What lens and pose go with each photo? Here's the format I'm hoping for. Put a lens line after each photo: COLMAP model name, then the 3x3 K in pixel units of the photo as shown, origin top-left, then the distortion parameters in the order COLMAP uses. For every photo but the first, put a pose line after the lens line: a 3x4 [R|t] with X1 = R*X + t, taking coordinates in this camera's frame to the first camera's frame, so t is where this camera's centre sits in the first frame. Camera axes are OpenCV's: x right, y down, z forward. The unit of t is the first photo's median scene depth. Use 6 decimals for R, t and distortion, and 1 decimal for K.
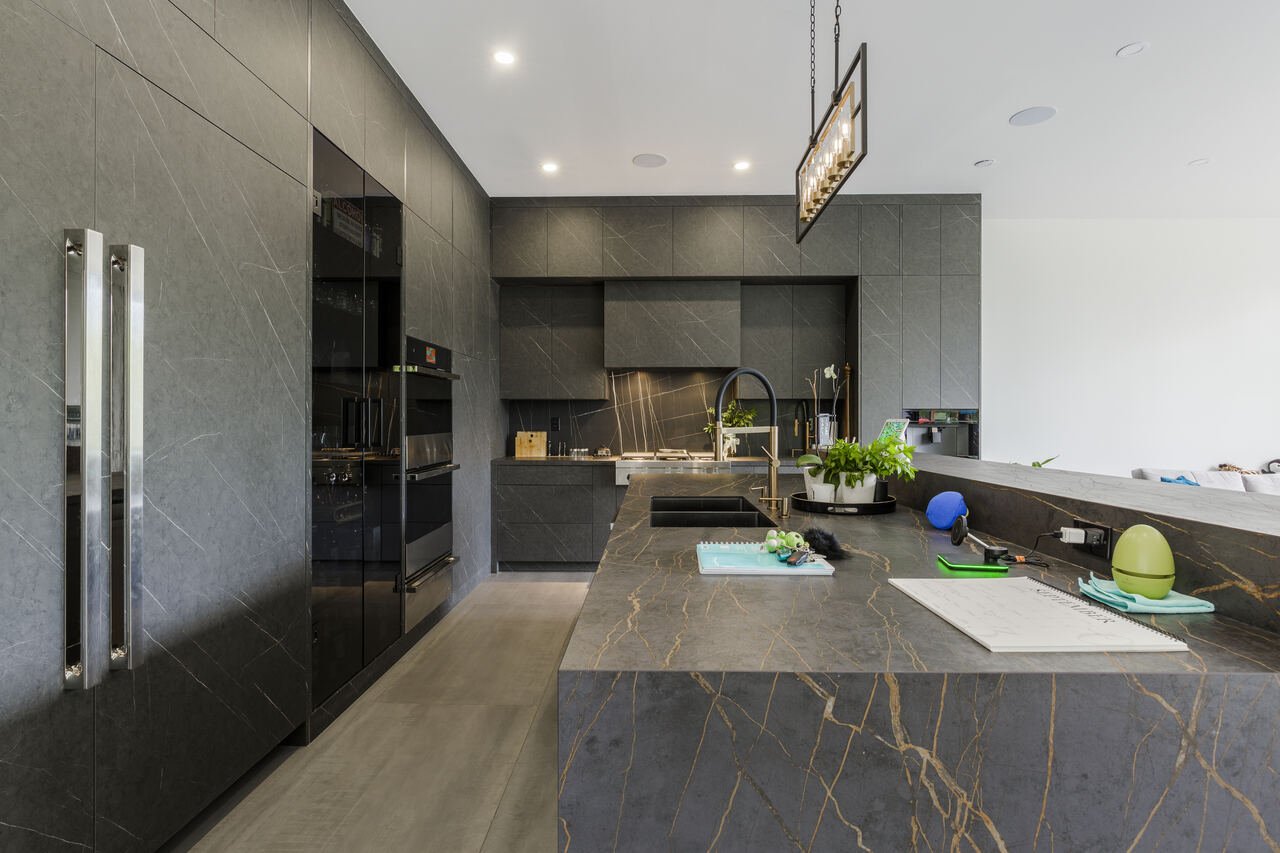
lens RADIAL K [[637.4, 0, 641.0], [0, 637.4, 422.8], [0, 0, 1]] dist [0.000600, -0.000300]
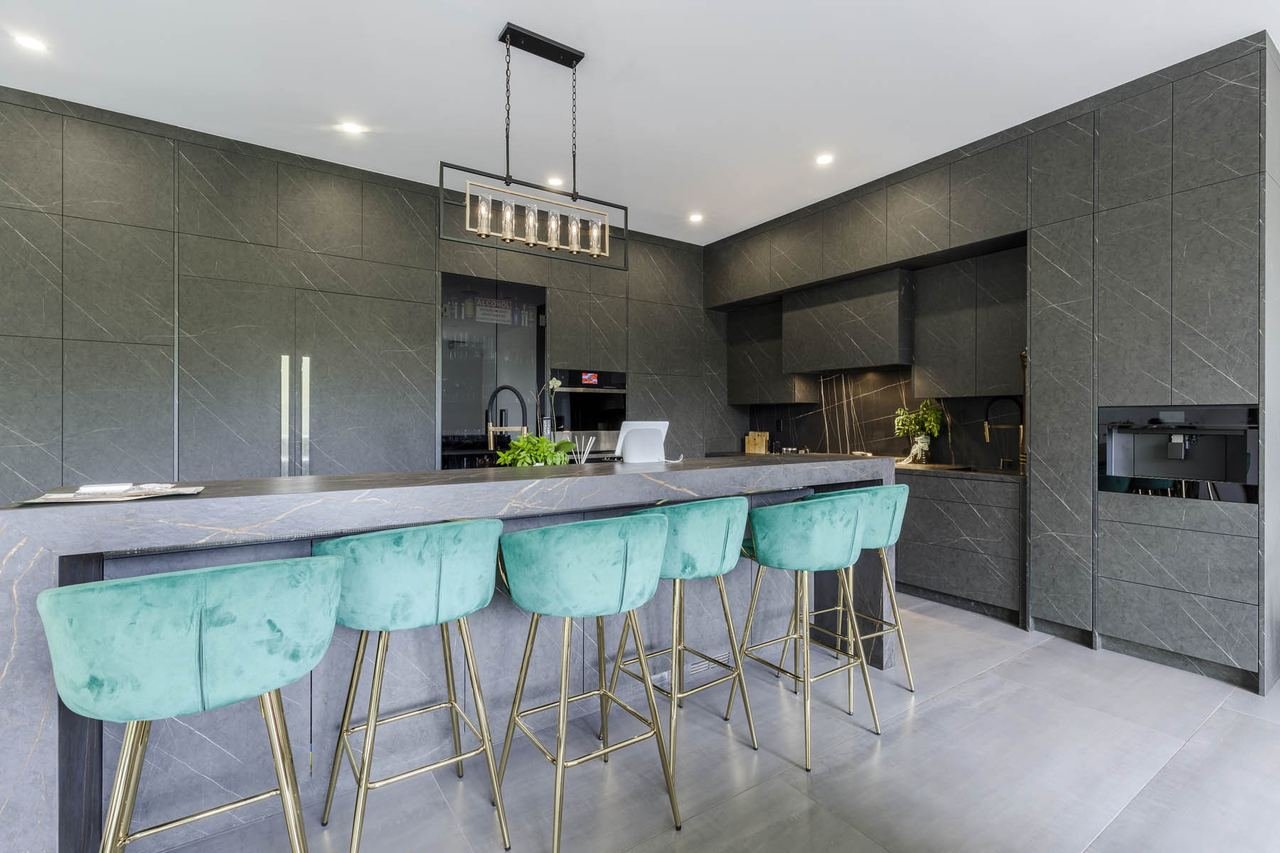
lens RADIAL K [[604.2, 0, 670.3], [0, 604.2, 424.0], [0, 0, 1]] dist [0.001564, -0.000012]
pose [[0.570888, 0.004317, -0.821016, 0.676937], [-0.005216, 0.999985, 0.001631, -0.001471], [0.821011, 0.003351, 0.570902, 0.246885]]
